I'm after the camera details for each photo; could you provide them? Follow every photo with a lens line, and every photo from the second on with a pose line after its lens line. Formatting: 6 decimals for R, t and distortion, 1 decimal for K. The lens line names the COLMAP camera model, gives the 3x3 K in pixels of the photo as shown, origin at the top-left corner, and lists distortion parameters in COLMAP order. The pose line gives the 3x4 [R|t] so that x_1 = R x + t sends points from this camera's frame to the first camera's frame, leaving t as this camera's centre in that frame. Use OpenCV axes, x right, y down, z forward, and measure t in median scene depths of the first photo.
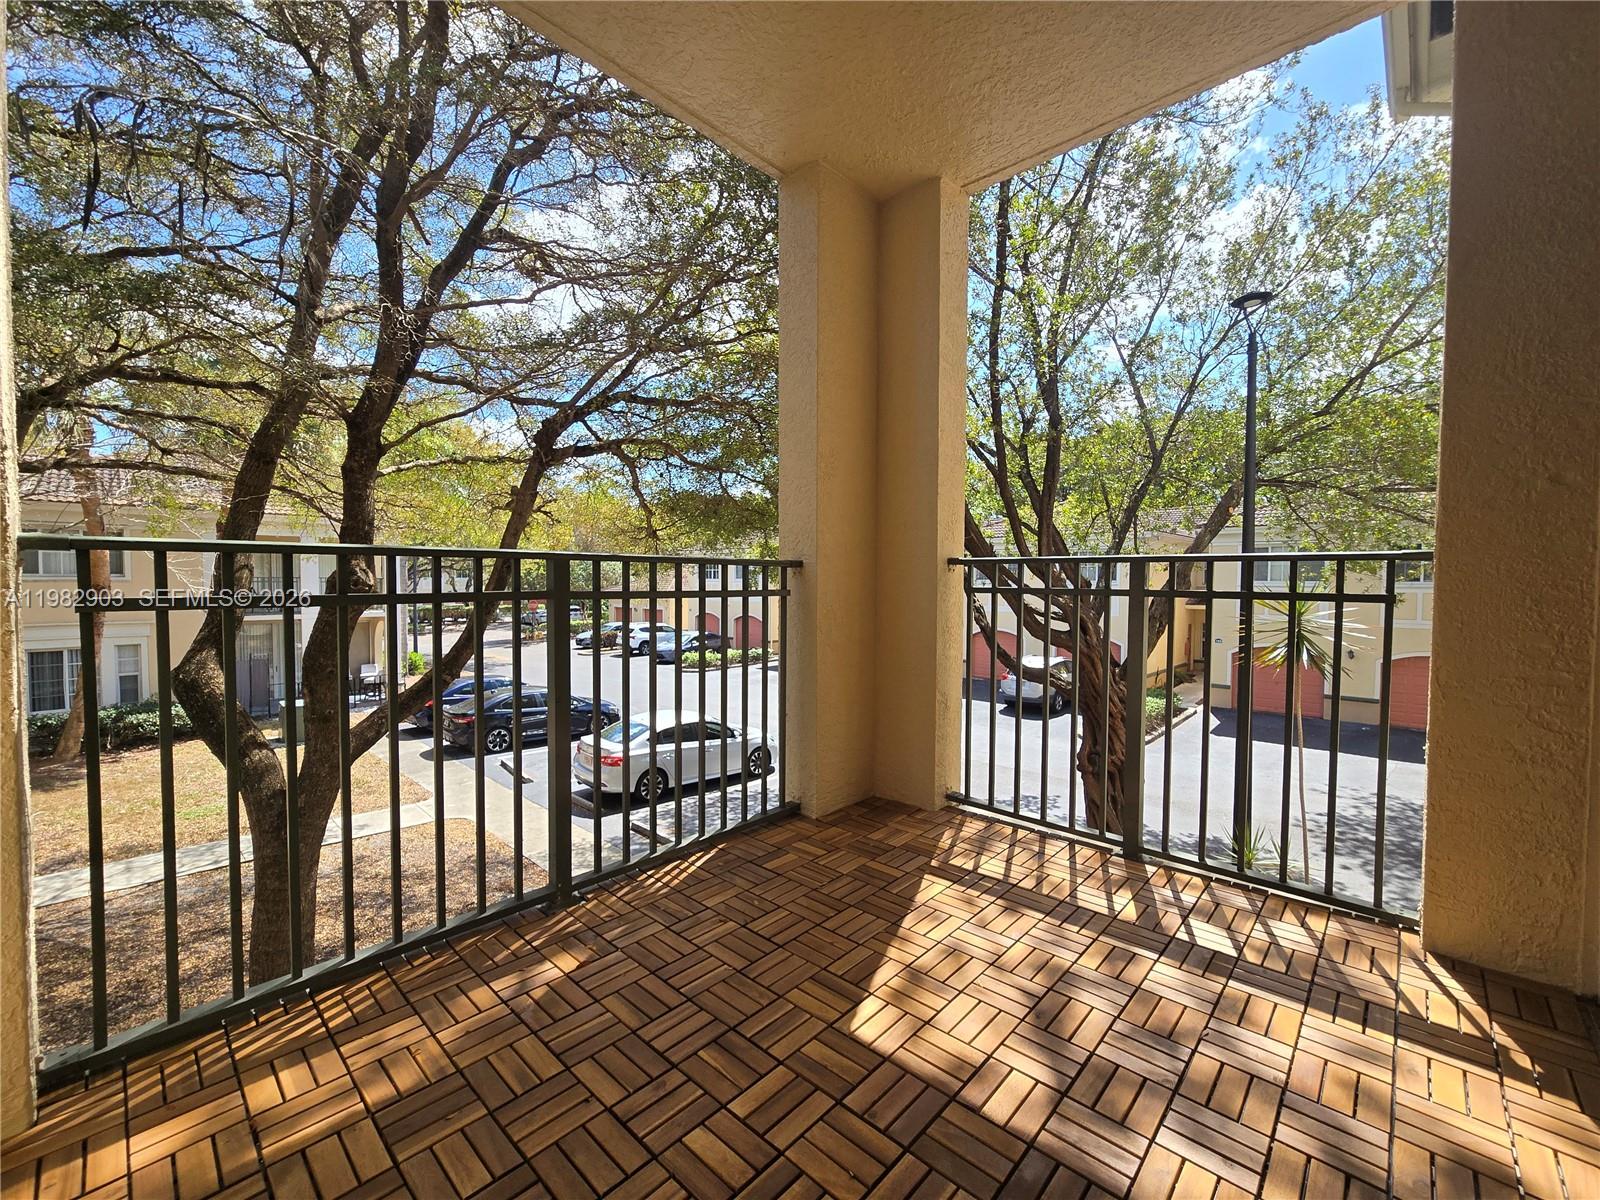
lens RADIAL K [[655.0, 0, 799.6], [0, 655.0, 607.3], [0, 0, 1]] dist [-0.002466, 0.001970]
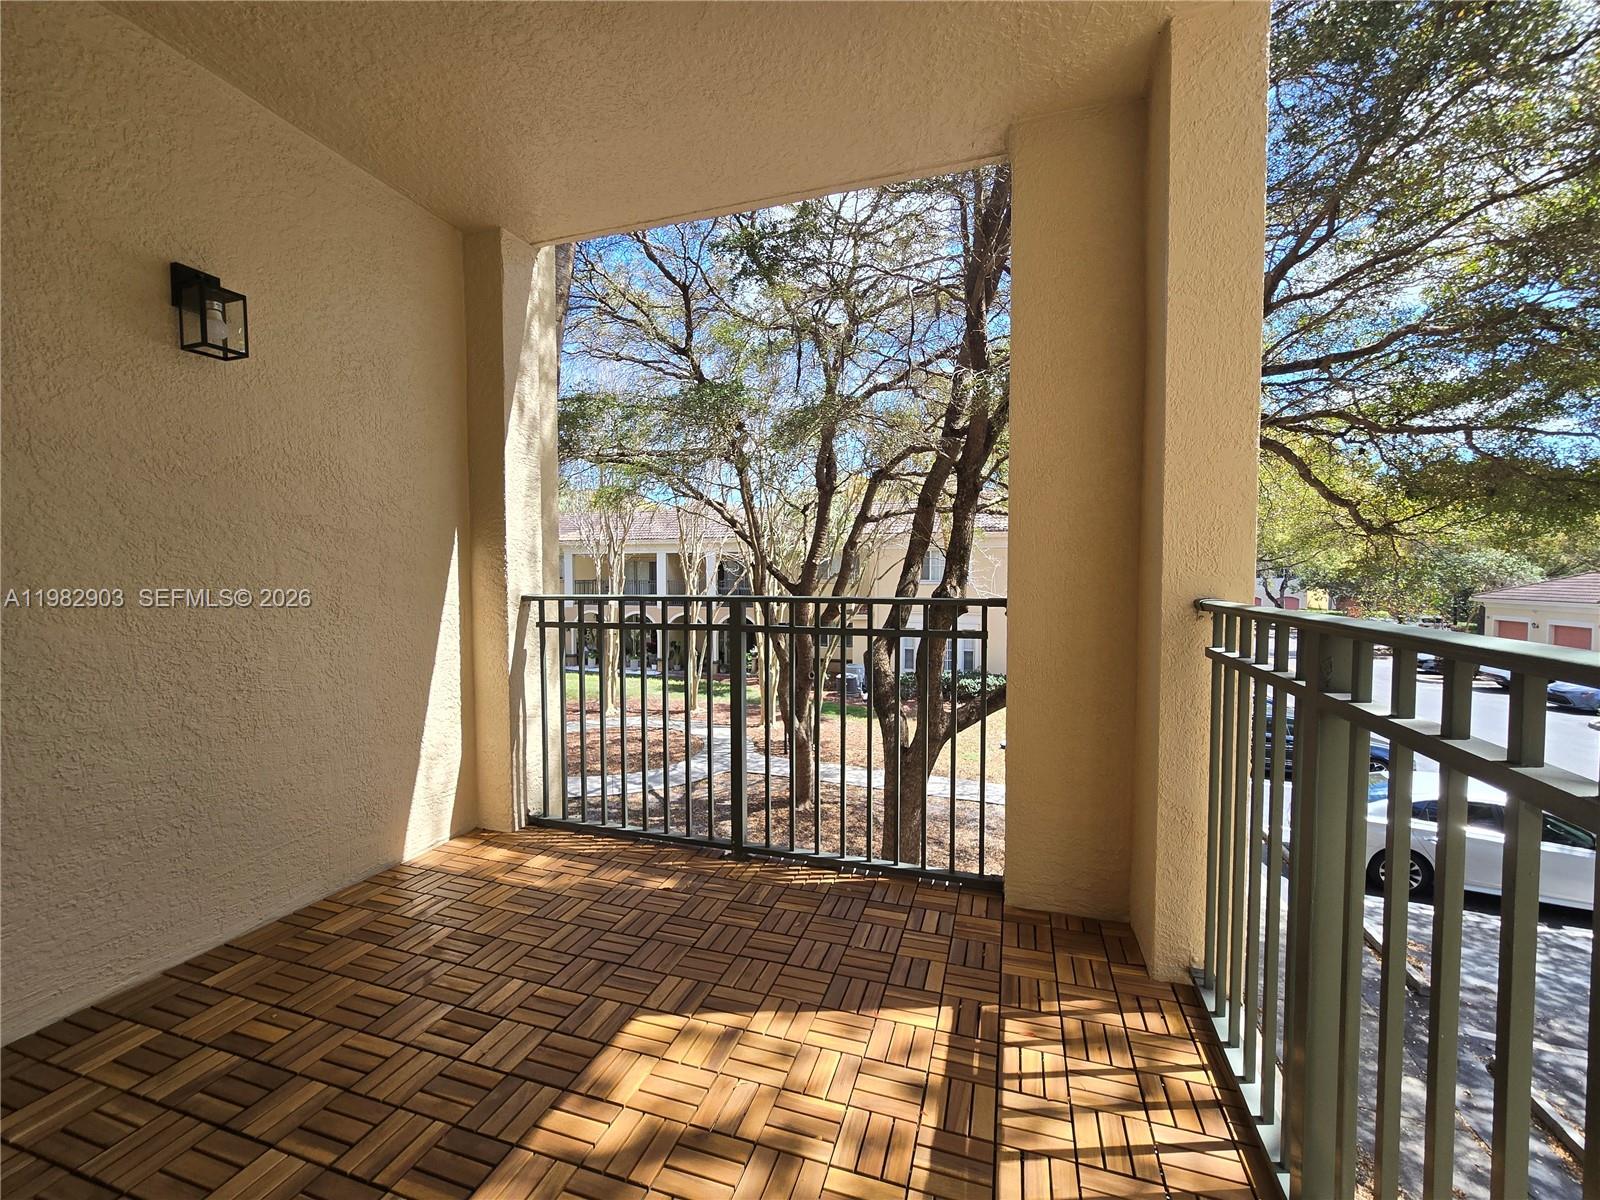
lens RADIAL K [[655.0, 0, 803.8], [0, 655.0, 604.6], [0, 0, 1]] dist [-0.002466, 0.001970]
pose [[0.435659, 0.037329, -0.899338, 0.938305], [-0.039281, 0.998976, 0.022436, -0.107631], [0.899254, 0.025553, 0.436679, 0.549720]]
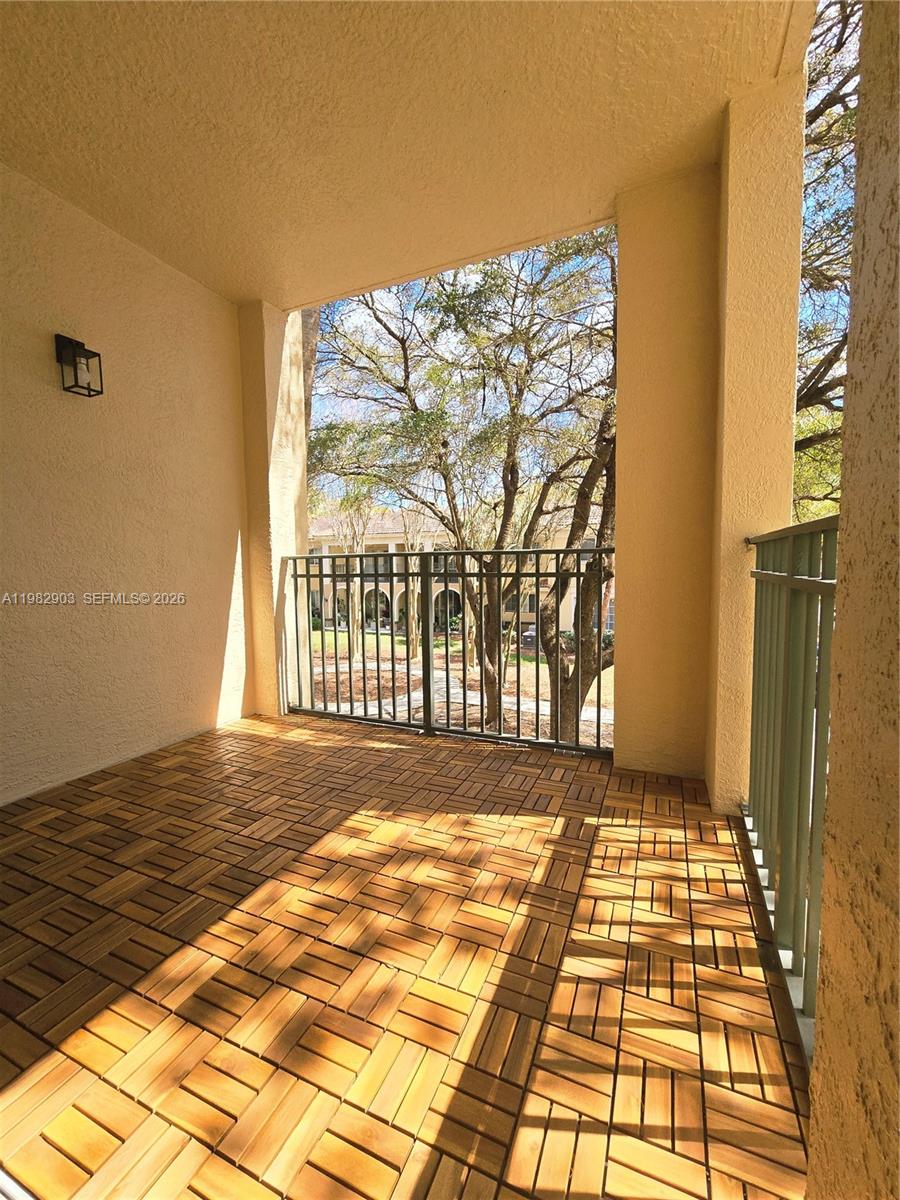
lens RADIAL K [[491.2, 0, 444.7], [0, 491.2, 595.3], [0, 0, 1]] dist [-0.002466, 0.001970]
pose [[0.337641, 0.062556, -0.939194, 1.148702], [-0.027894, 0.998016, 0.056446, 0.019931], [0.940862, 0.007139, 0.338716, 0.615978]]
